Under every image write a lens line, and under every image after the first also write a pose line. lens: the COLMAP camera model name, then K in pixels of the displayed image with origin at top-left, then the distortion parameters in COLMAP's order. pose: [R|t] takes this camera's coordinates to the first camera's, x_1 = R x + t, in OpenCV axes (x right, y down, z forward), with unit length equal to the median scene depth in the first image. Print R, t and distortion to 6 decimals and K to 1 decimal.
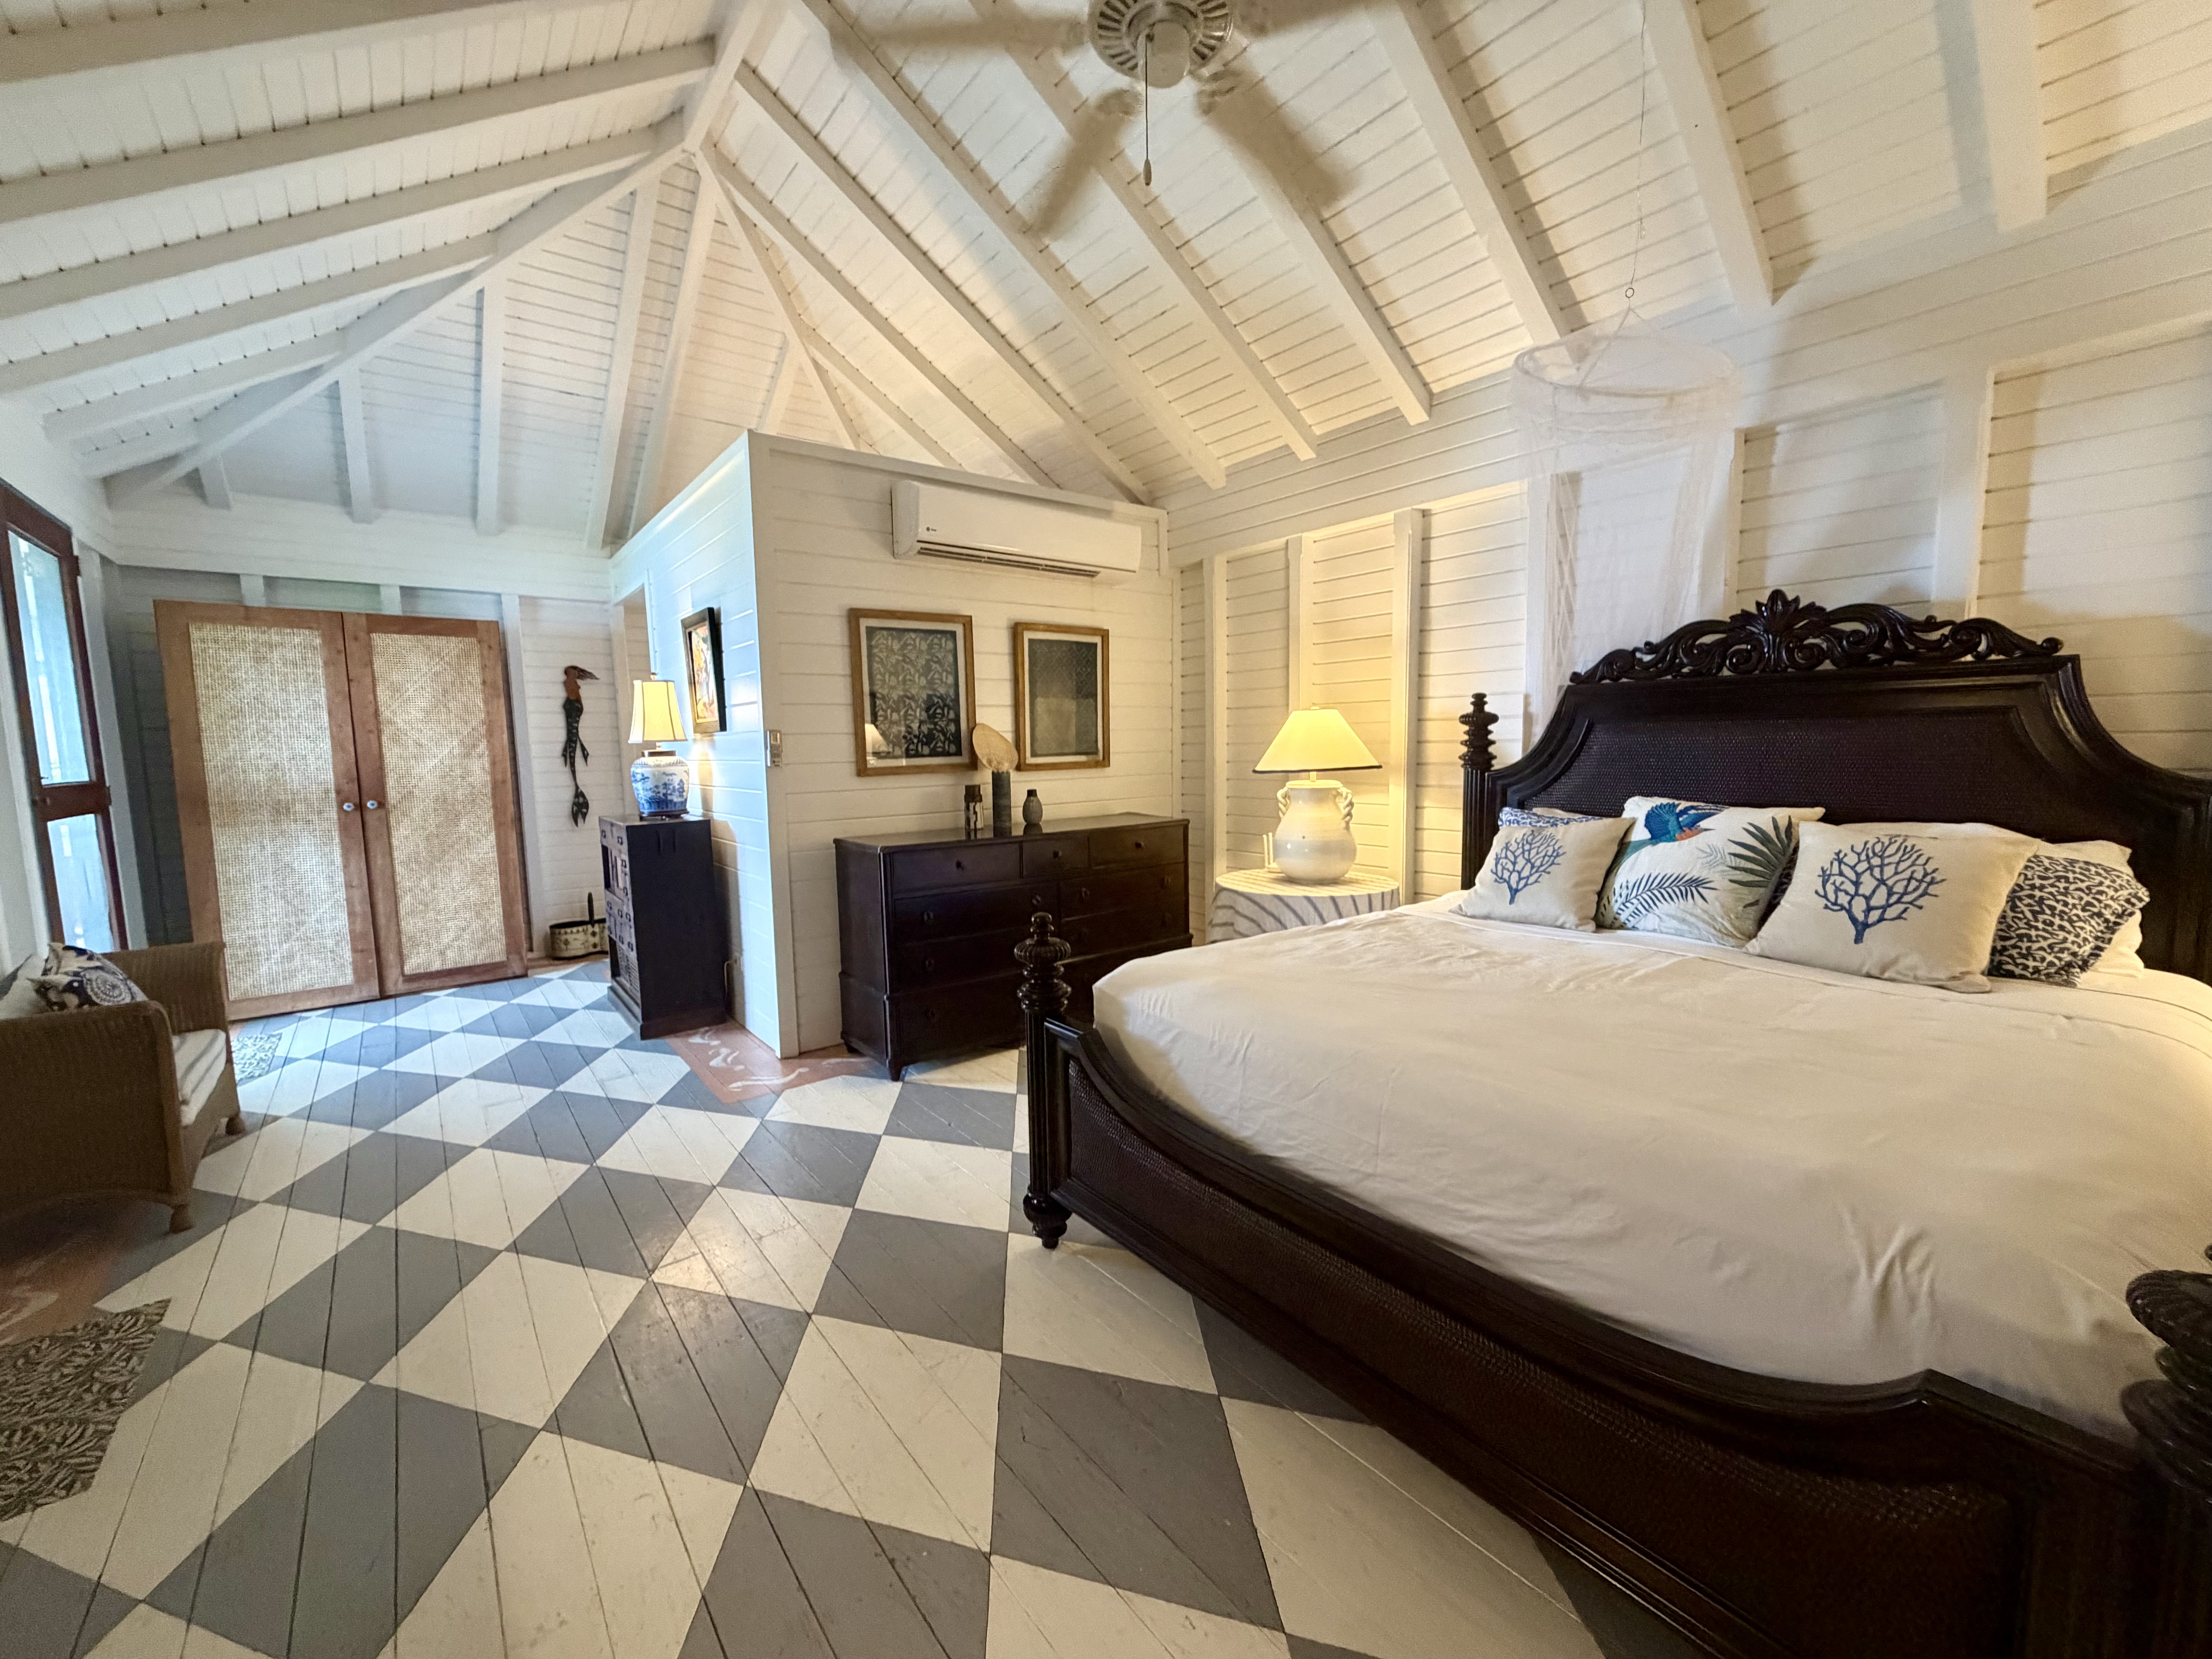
lens RADIAL K [[912.2, 0, 1113.0], [0, 912.2, 828.7], [0, 0, 1]] dist [0.000434, -0.000031]
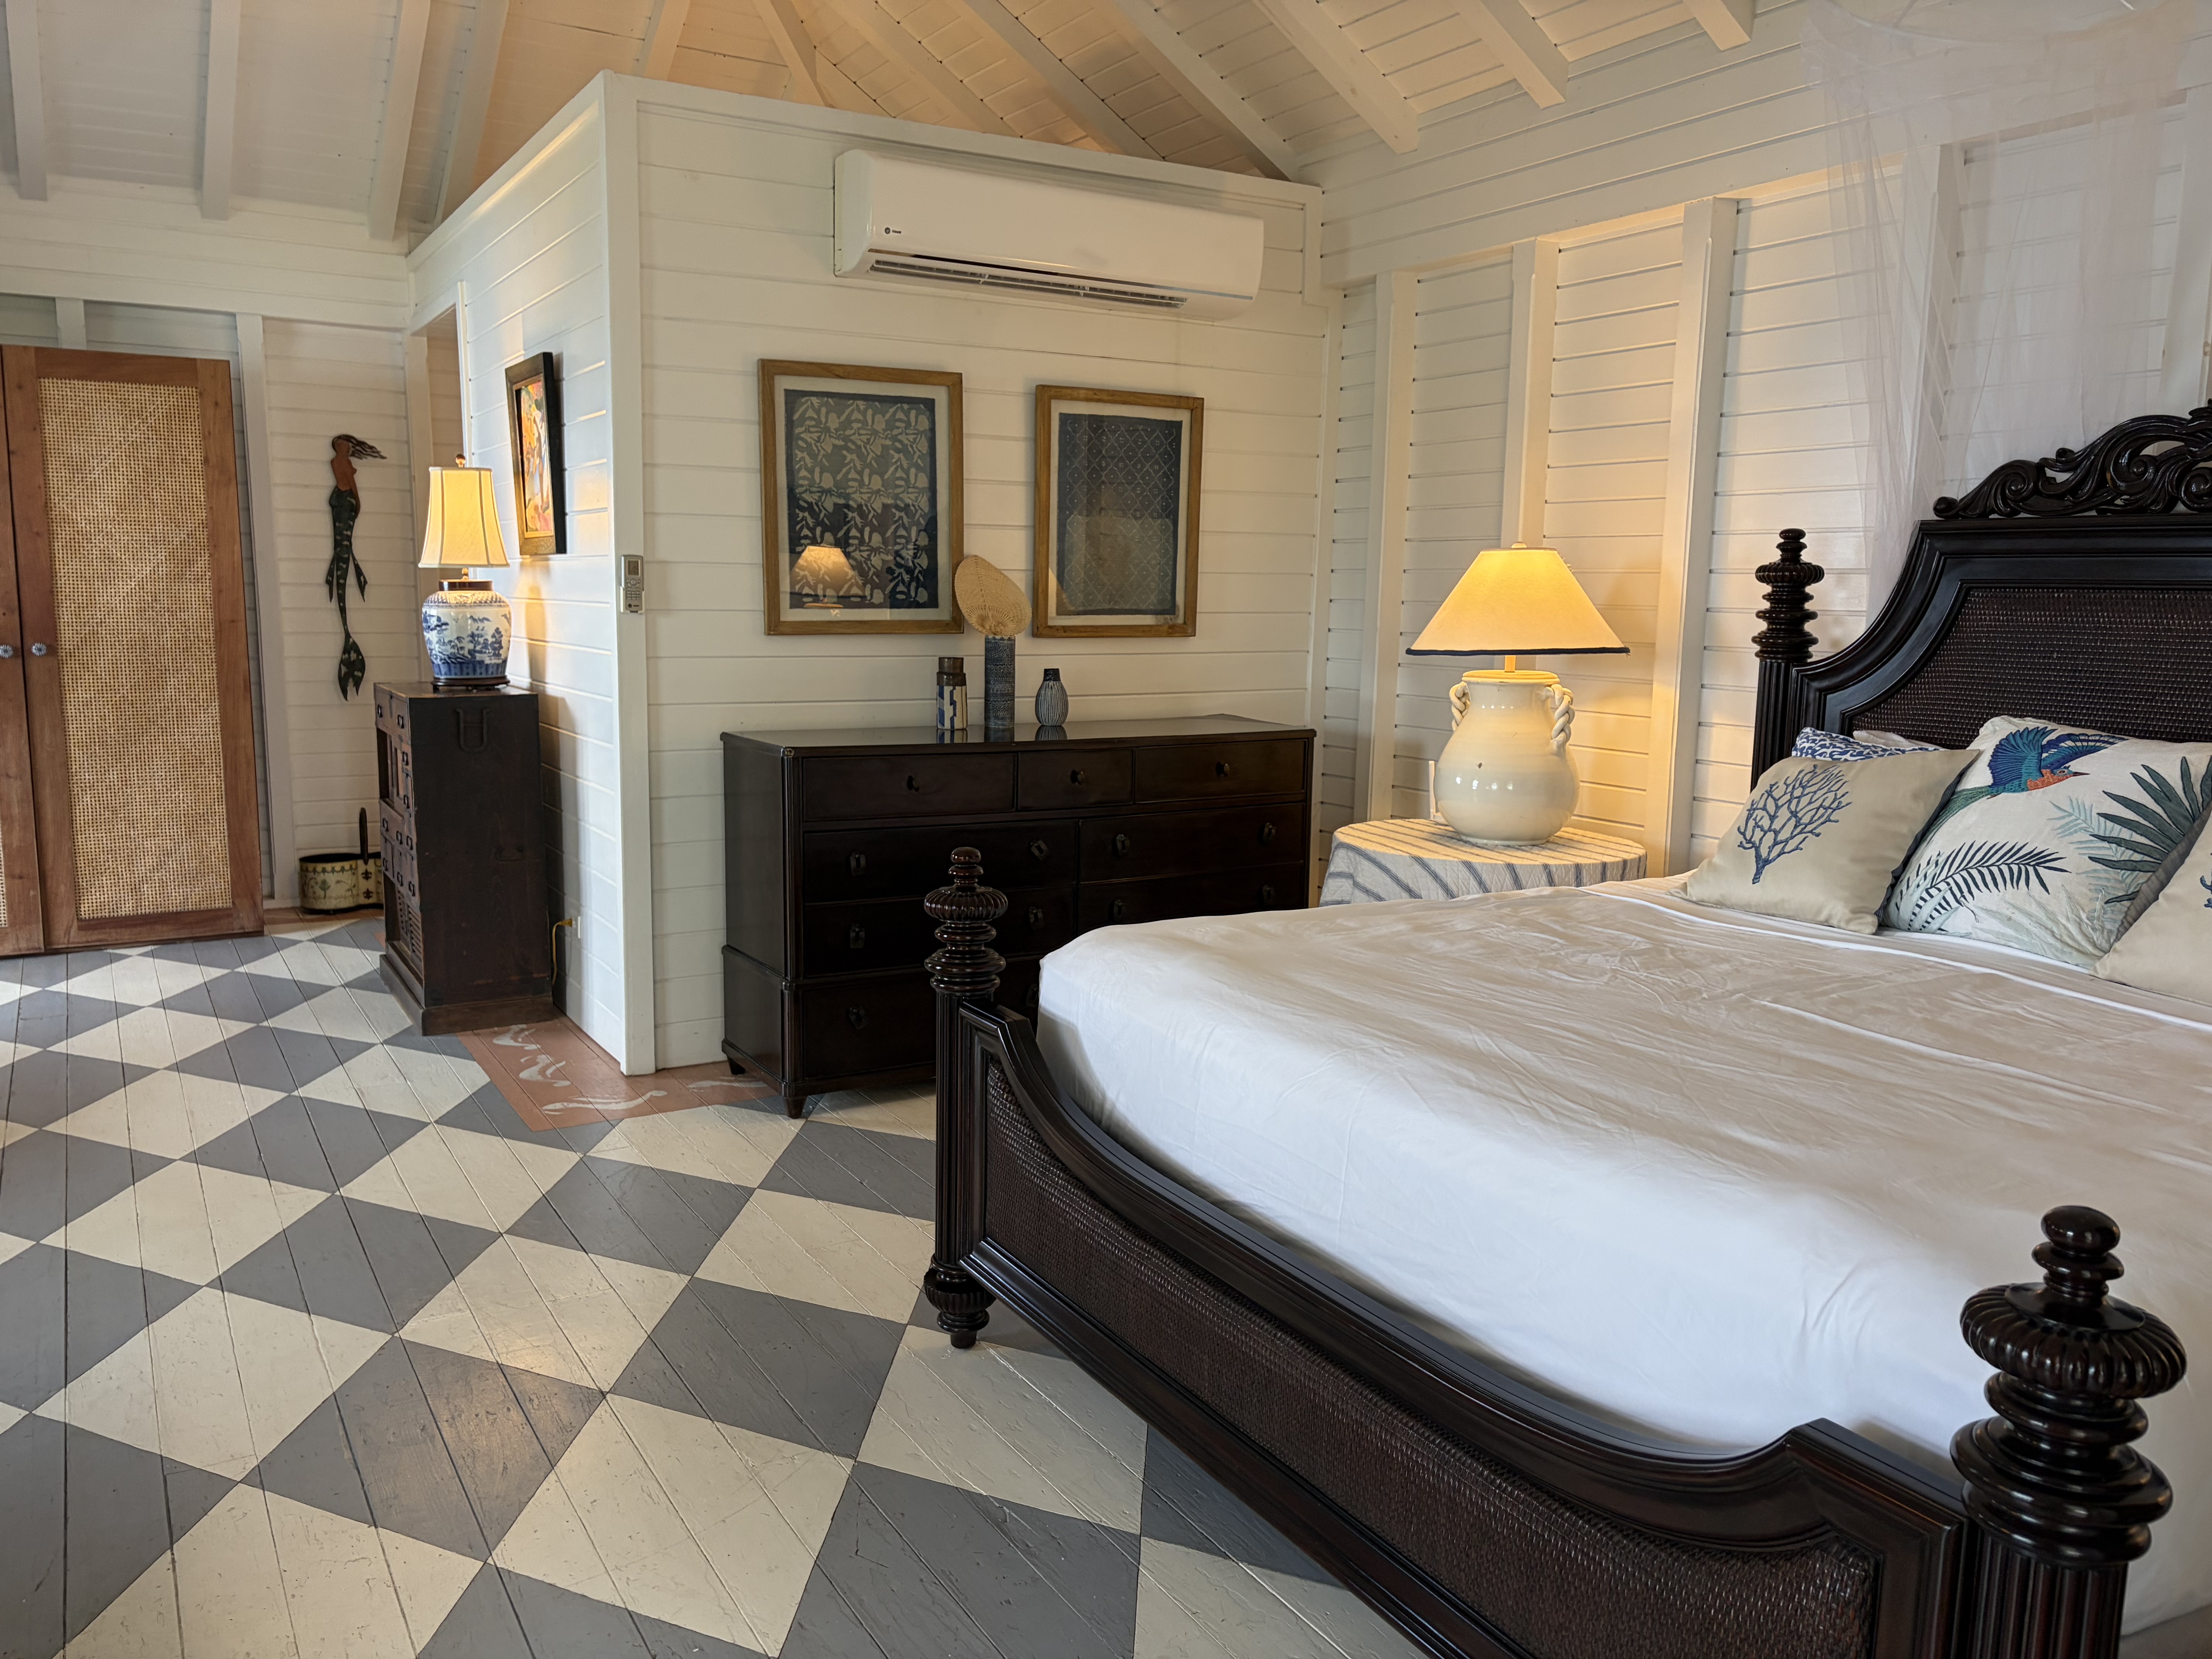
lens RADIAL K [[1730.1, 0, 1101.4], [0, 1730.1, 826.1], [0, 0, 1]] dist [0.055727, -0.059397]
pose [[0.990116, 0.051683, -0.130384, 0.110301], [-0.046006, 0.997873, 0.046186, 0.007784], [0.132494, -0.039731, 0.990387, -0.146945]]
